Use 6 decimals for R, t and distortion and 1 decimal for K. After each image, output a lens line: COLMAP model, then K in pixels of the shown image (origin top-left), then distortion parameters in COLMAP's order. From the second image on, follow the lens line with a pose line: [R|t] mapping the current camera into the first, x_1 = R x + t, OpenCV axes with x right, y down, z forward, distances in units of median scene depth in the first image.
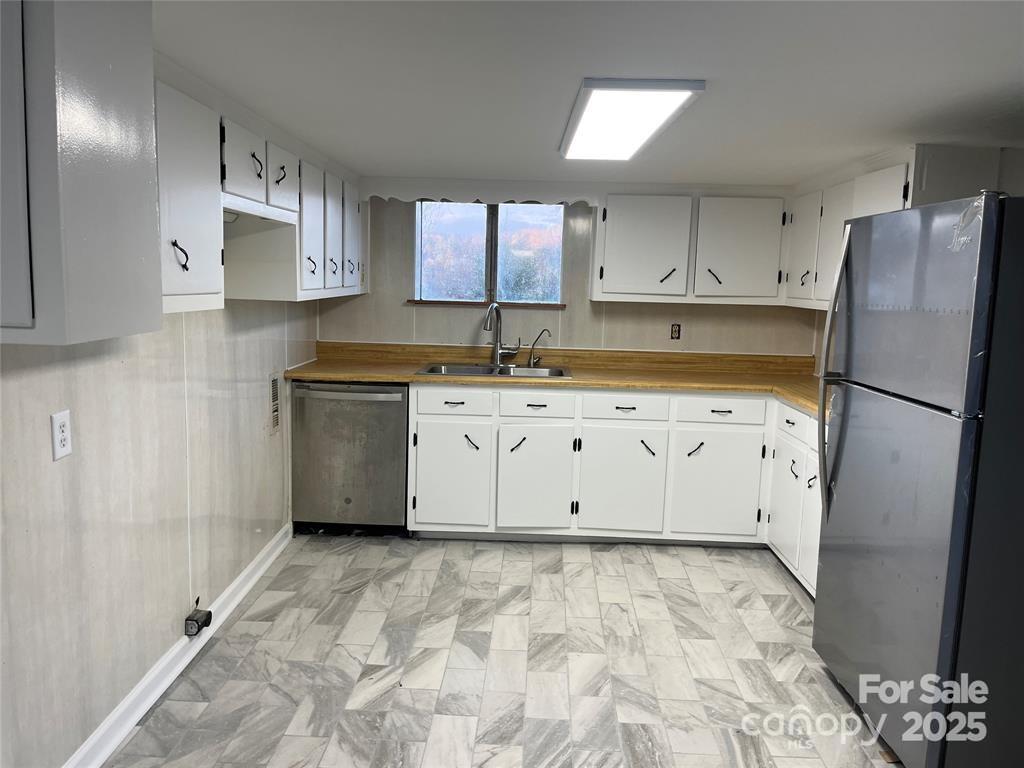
lens RADIAL K [[775.9, 0, 509.6], [0, 775.9, 388.8], [0, 0, 1]] dist [0.035811, -0.029751]
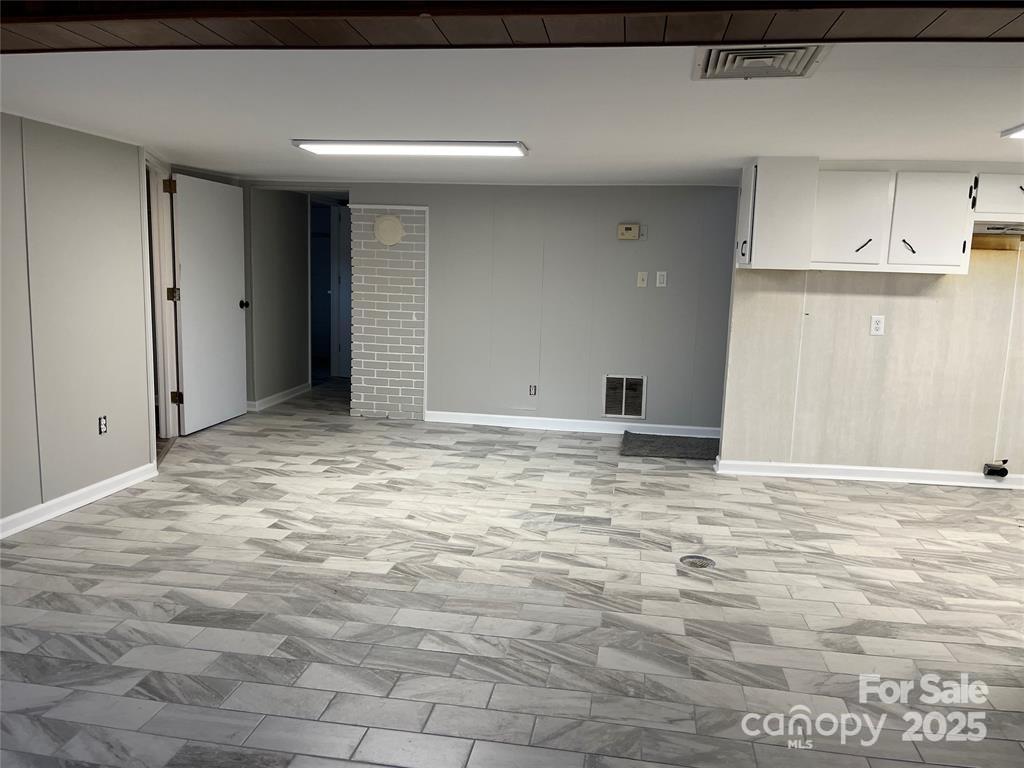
lens RADIAL K [[775.9, 0, 520.1], [0, 775.9, 377.7], [0, 0, 1]] dist [0.035811, -0.029751]
pose [[-0.110073, 0.111702, -0.987627, 0.958443], [-0.170356, 0.976840, 0.129469, 0.046234], [0.979215, 0.182499, -0.088494, 0.092164]]
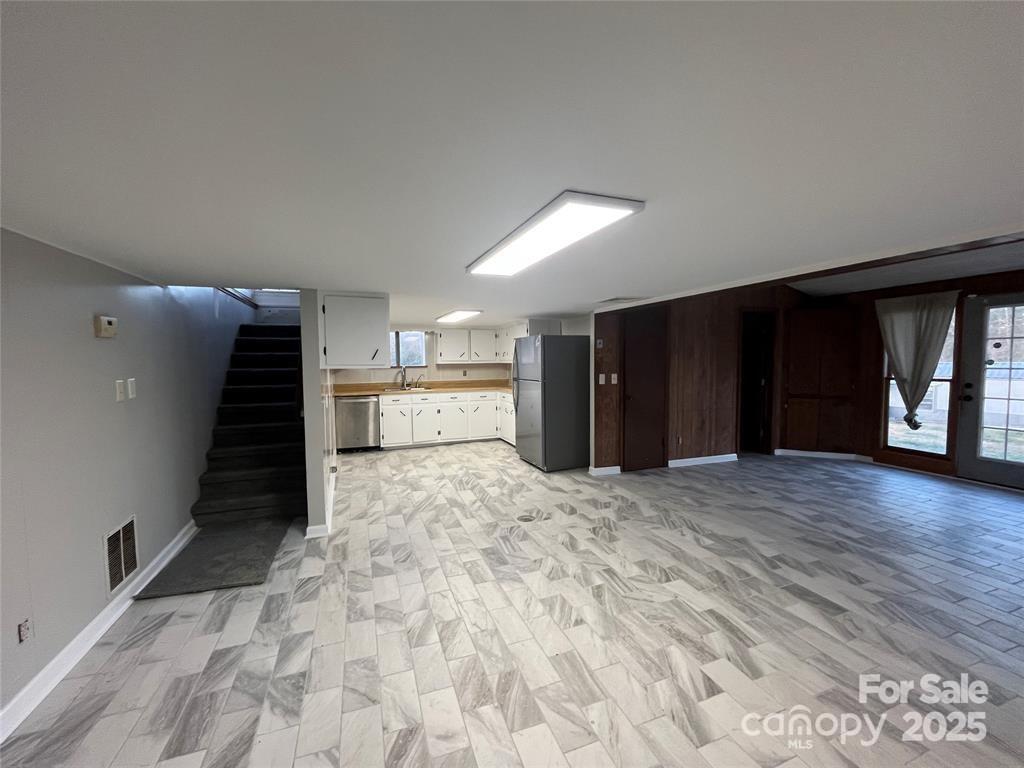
lens RADIAL K [[416.3, 0, 509.3], [0, 416.3, 382.7], [0, 0, 1]] dist [-0.001368, -0.000925]
pose [[0.925058, -0.057877, 0.375390, -0.257270], [0.088379, 0.993994, -0.064537, 0.089890], [-0.369400, 0.092878, 0.924617, -0.596647]]
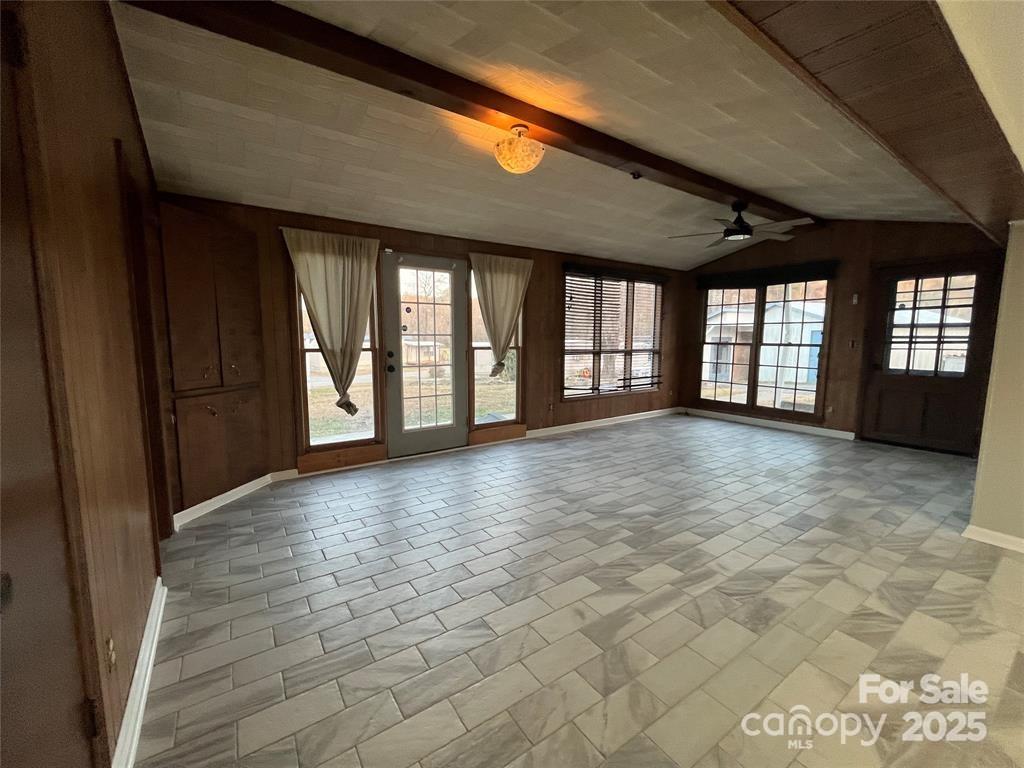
lens RADIAL K [[416.3, 0, 508.1], [0, 416.3, 389.2], [0, 0, 1]] dist [-0.001368, -0.000925]
pose [[-0.590013, -0.134145, 0.796172, 0.352204], [0.088255, 0.969477, 0.228747, 0.012595], [-0.802556, 0.205230, -0.560165, 0.338900]]
